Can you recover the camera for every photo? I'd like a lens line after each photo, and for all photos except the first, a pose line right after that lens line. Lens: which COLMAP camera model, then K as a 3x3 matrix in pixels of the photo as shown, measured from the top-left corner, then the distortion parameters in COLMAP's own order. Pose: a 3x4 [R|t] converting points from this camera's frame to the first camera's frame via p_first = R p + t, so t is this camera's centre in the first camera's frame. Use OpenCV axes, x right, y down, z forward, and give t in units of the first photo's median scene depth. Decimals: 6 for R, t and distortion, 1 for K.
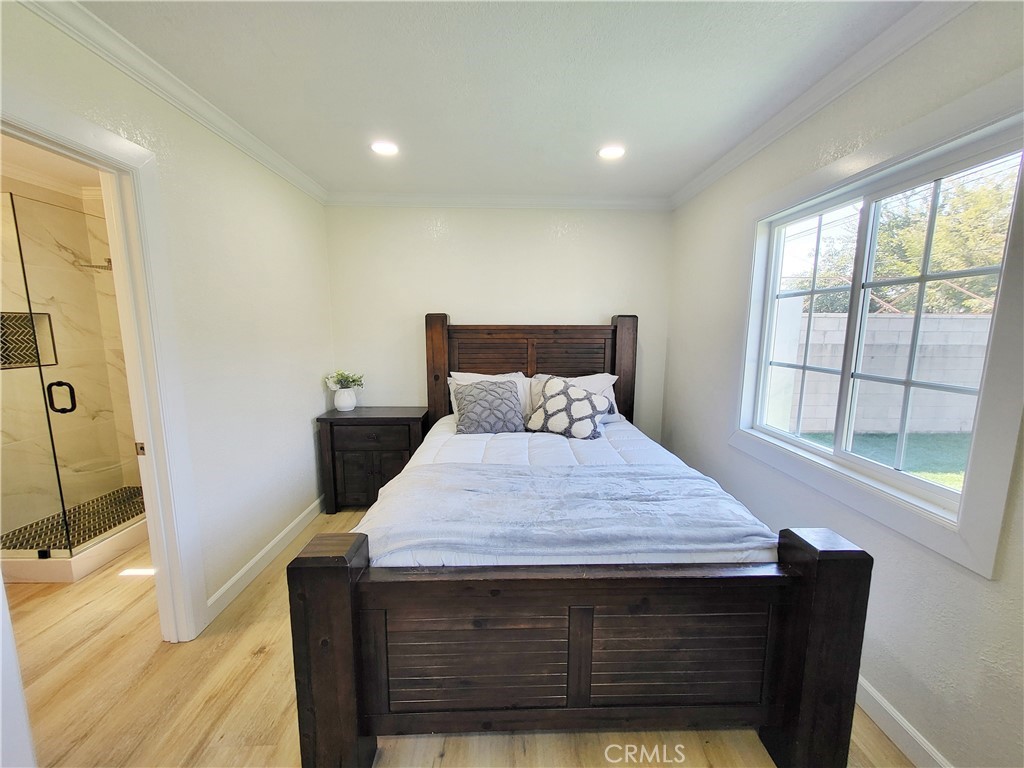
lens RADIAL K [[403.2, 0, 521.9], [0, 403.2, 388.7], [0, 0, 1]] dist [0.004438, -0.001469]
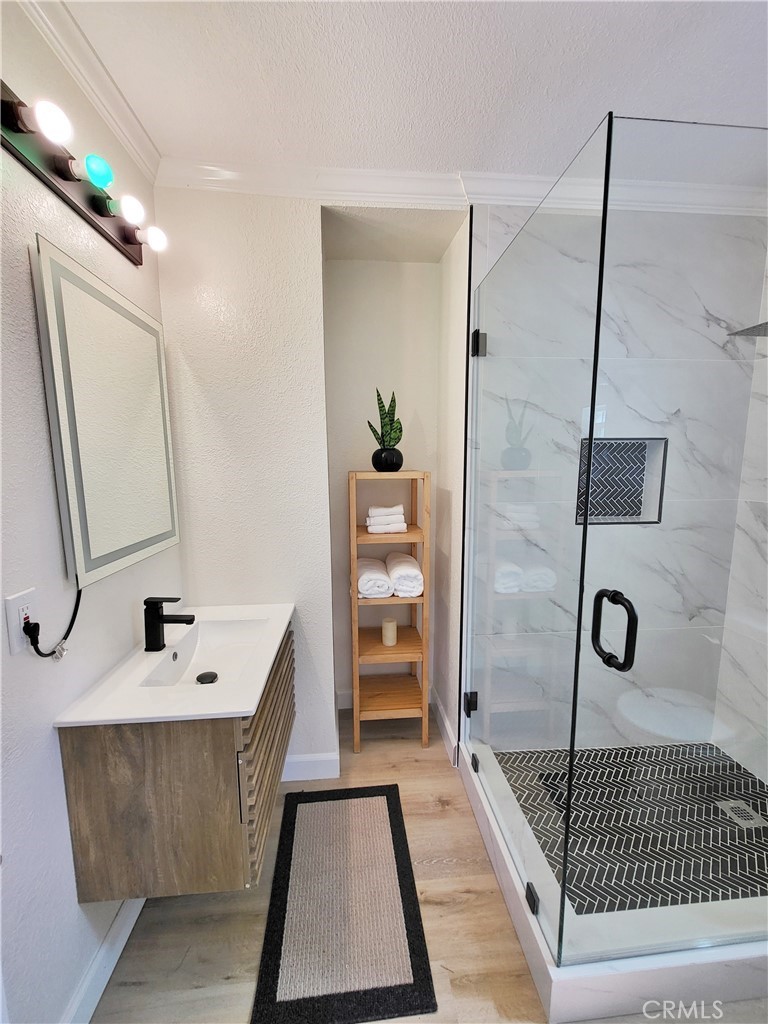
lens RADIAL K [[403.2, 0, 386.3], [0, 403.2, 516.3], [0, 0, 1]] dist [0.004438, -0.001469]
pose [[0.050384, 0.132461, -0.989907, -0.559422], [-0.136561, 0.982770, 0.124555, -0.087266], [0.989350, 0.128907, 0.067605, 0.540828]]
